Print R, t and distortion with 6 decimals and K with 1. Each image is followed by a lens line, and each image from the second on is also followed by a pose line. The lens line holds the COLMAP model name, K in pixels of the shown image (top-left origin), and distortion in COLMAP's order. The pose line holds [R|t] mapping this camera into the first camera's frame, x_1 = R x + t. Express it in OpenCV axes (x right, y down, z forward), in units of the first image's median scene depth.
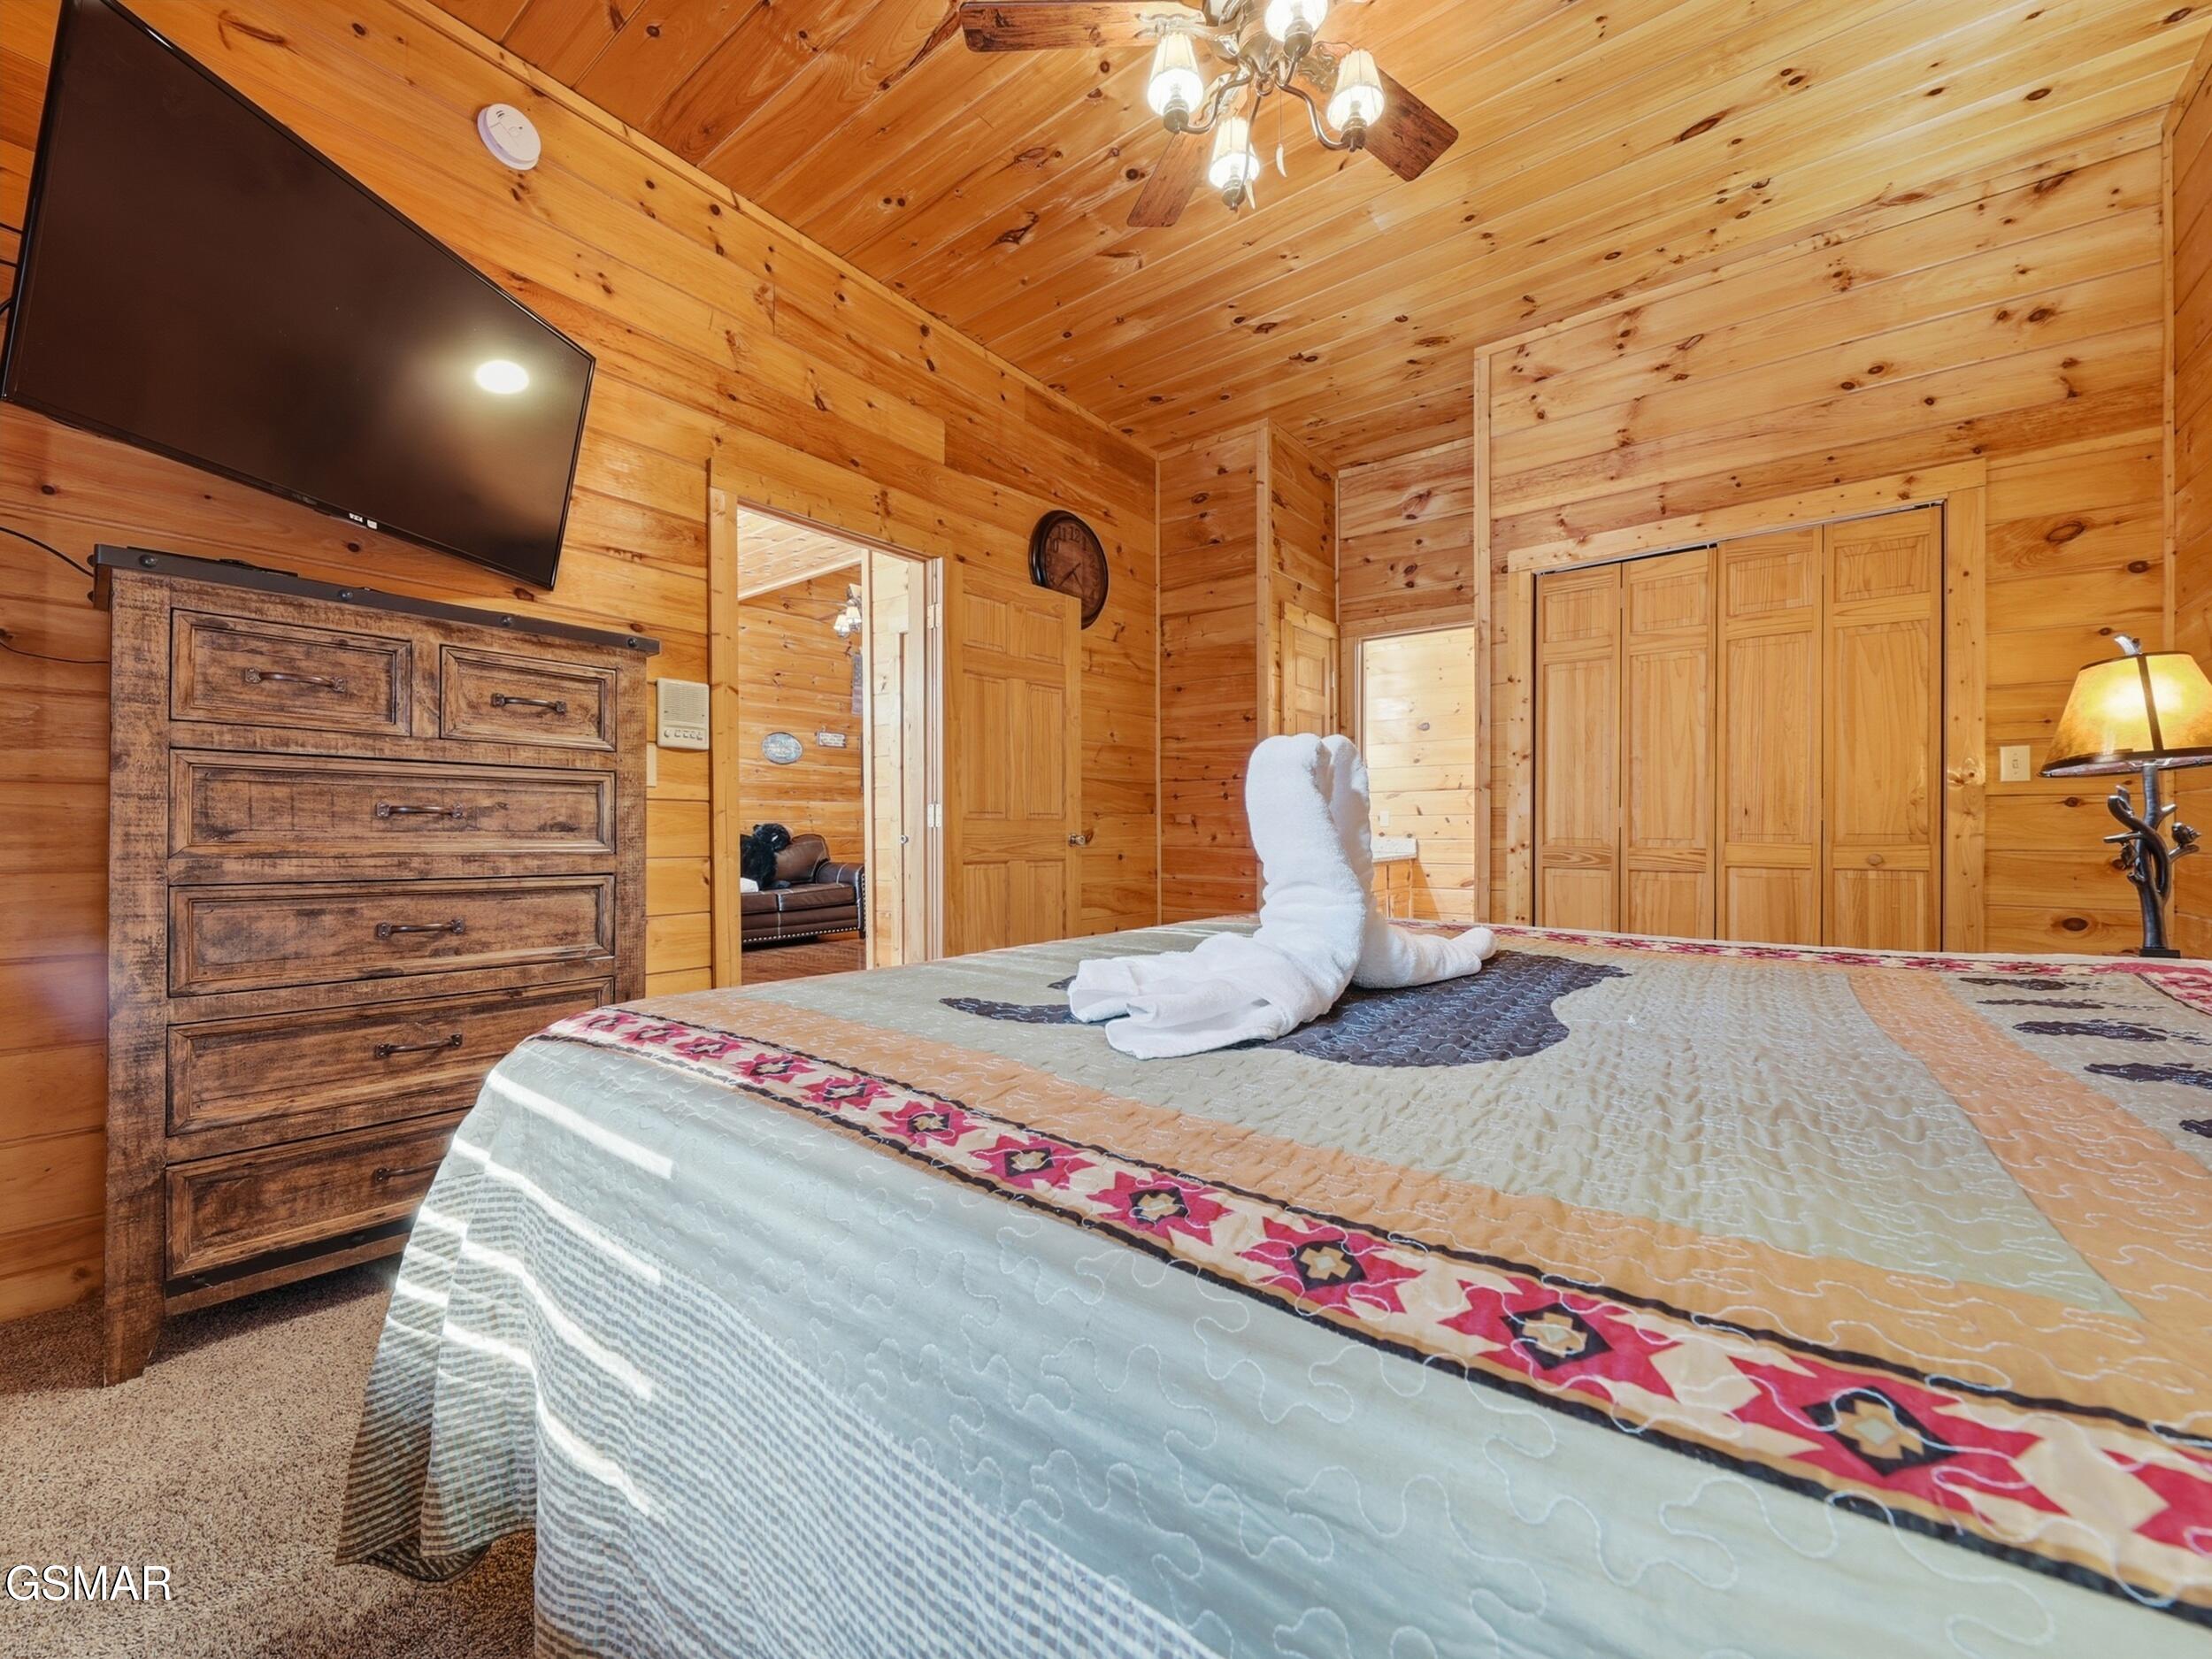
lens RADIAL K [[864.5, 0, 1107.8], [0, 864.5, 833.6], [0, 0, 1]] dist [-0.000995, -0.001743]
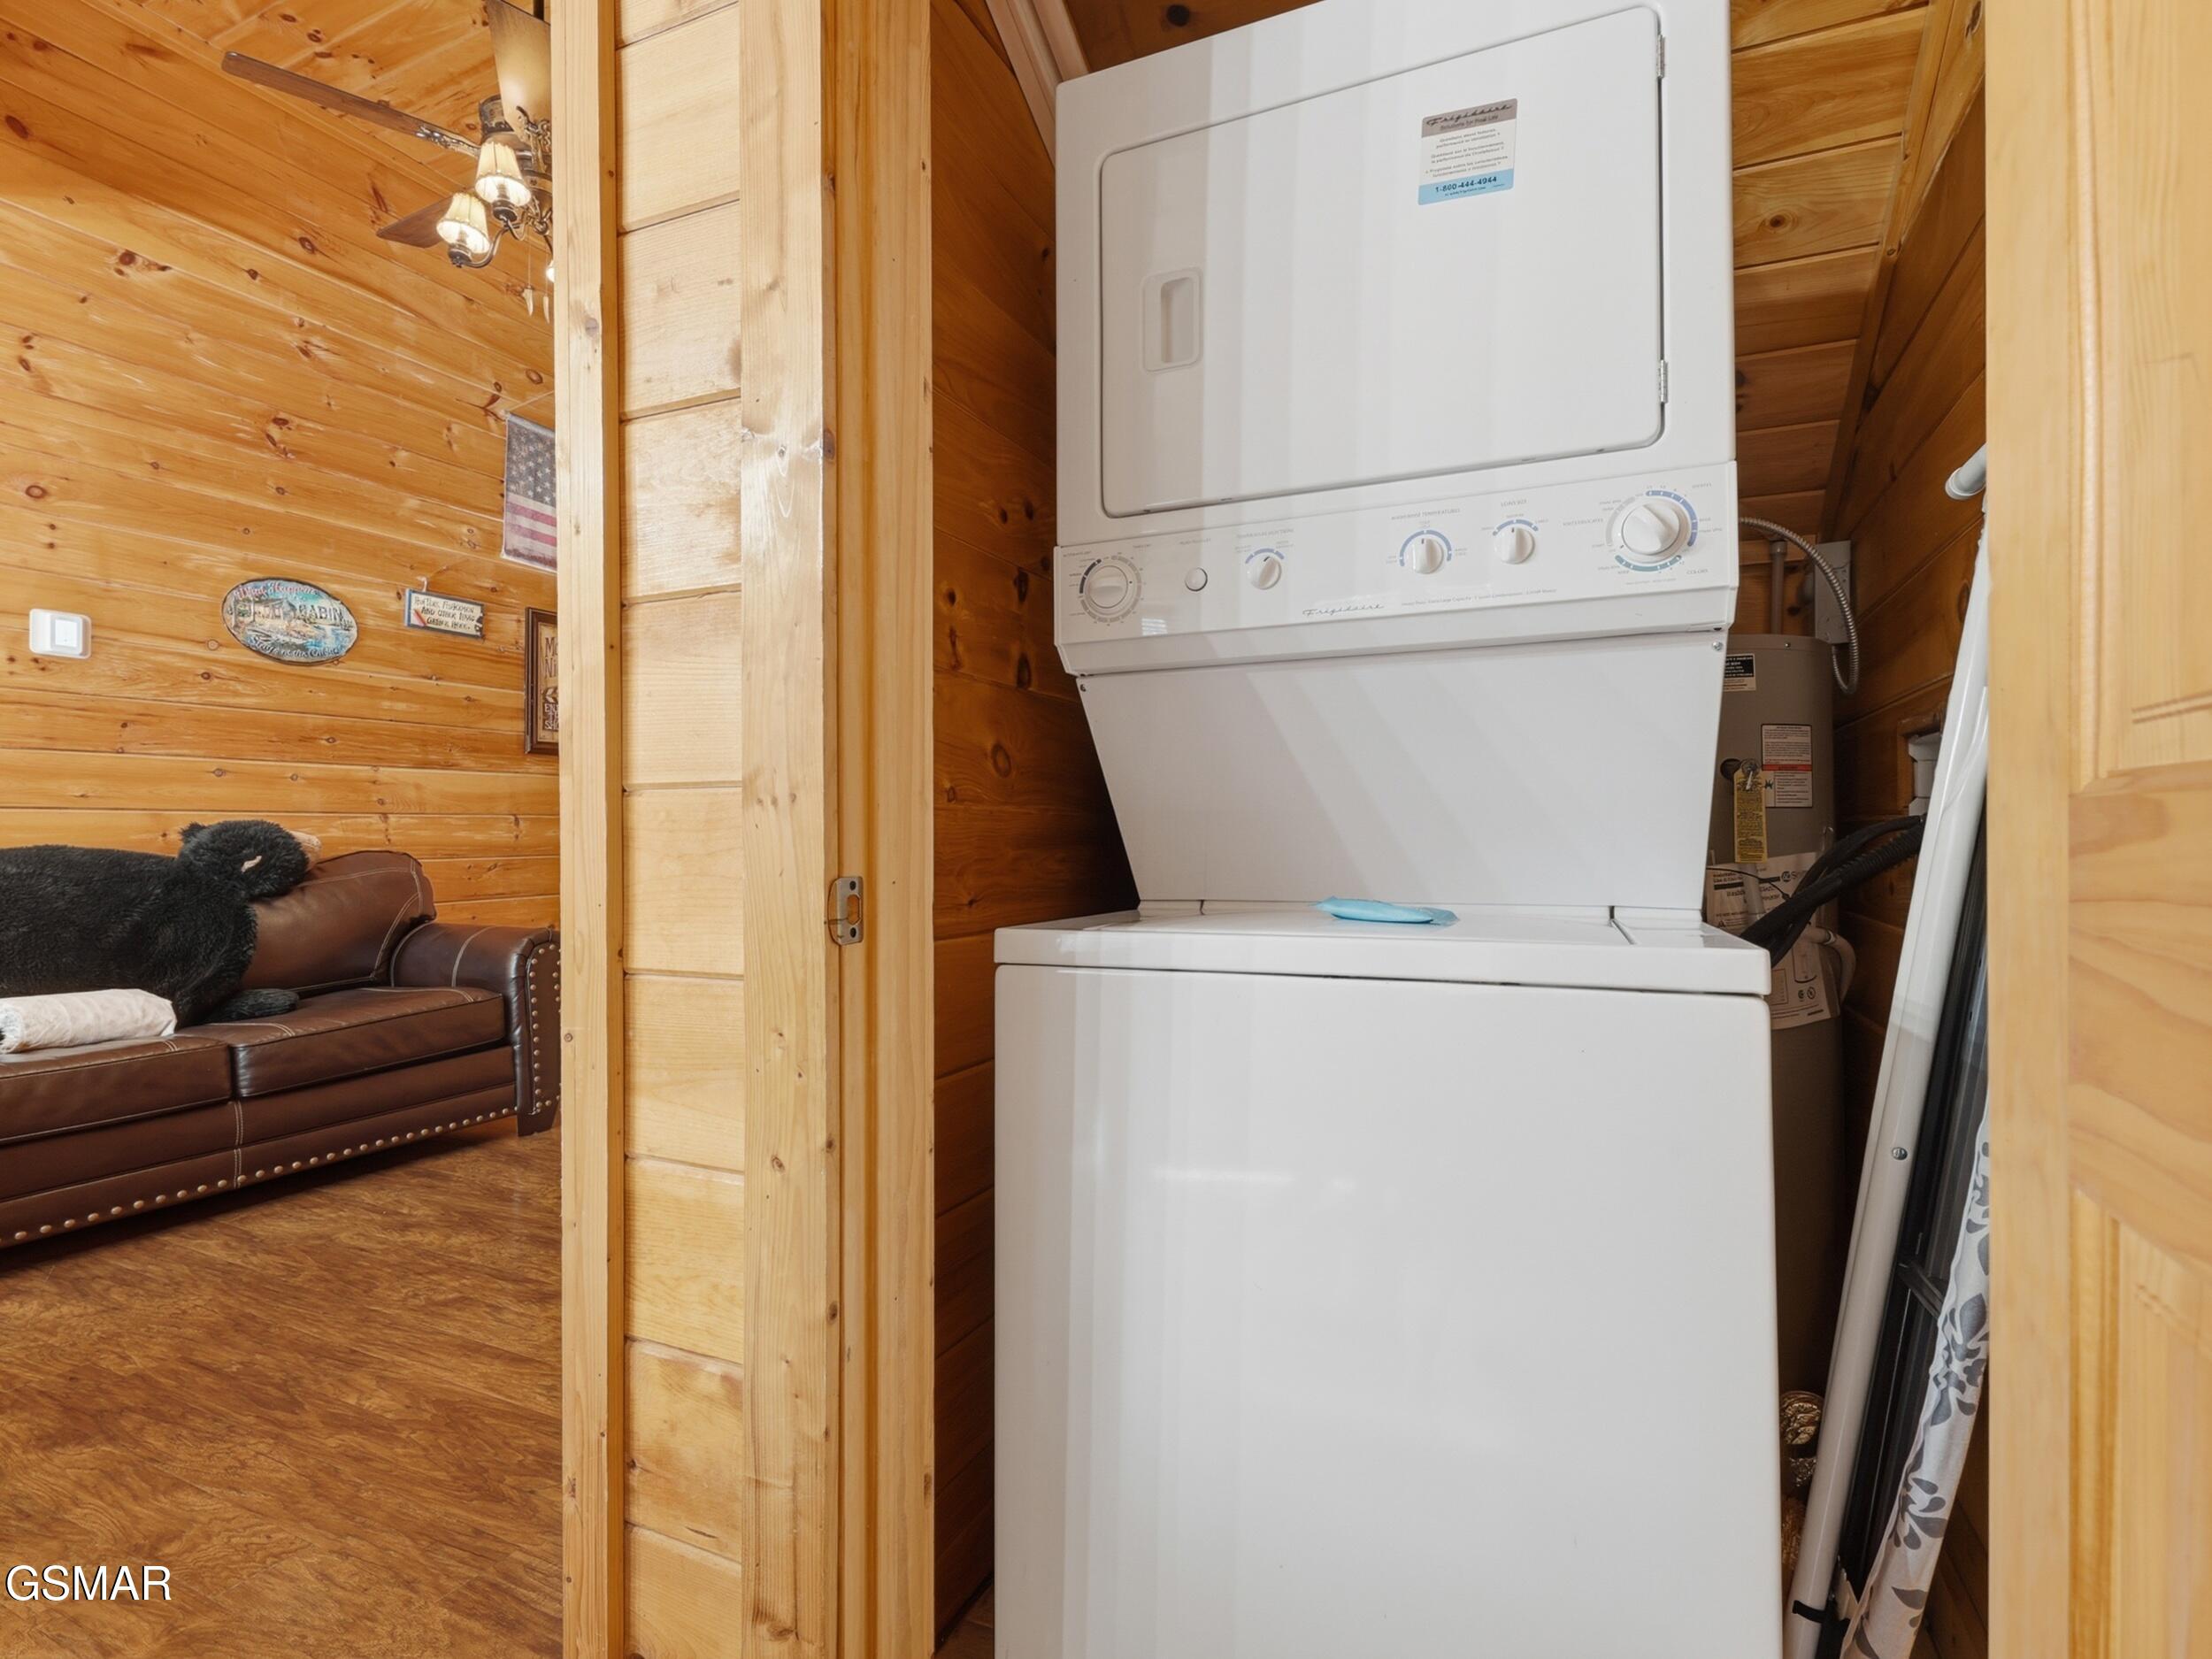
lens RADIAL K [[1065.5, 0, 1113.9], [0, 1065.5, 833.9], [0, 0, 1]] dist [0.014337, -0.004935]
pose [[0.974277, 0.004512, 0.225308, -0.154051], [-0.002998, 0.999971, -0.007060, -0.004897], [-0.225333, 0.006203, 0.974262, 0.532989]]
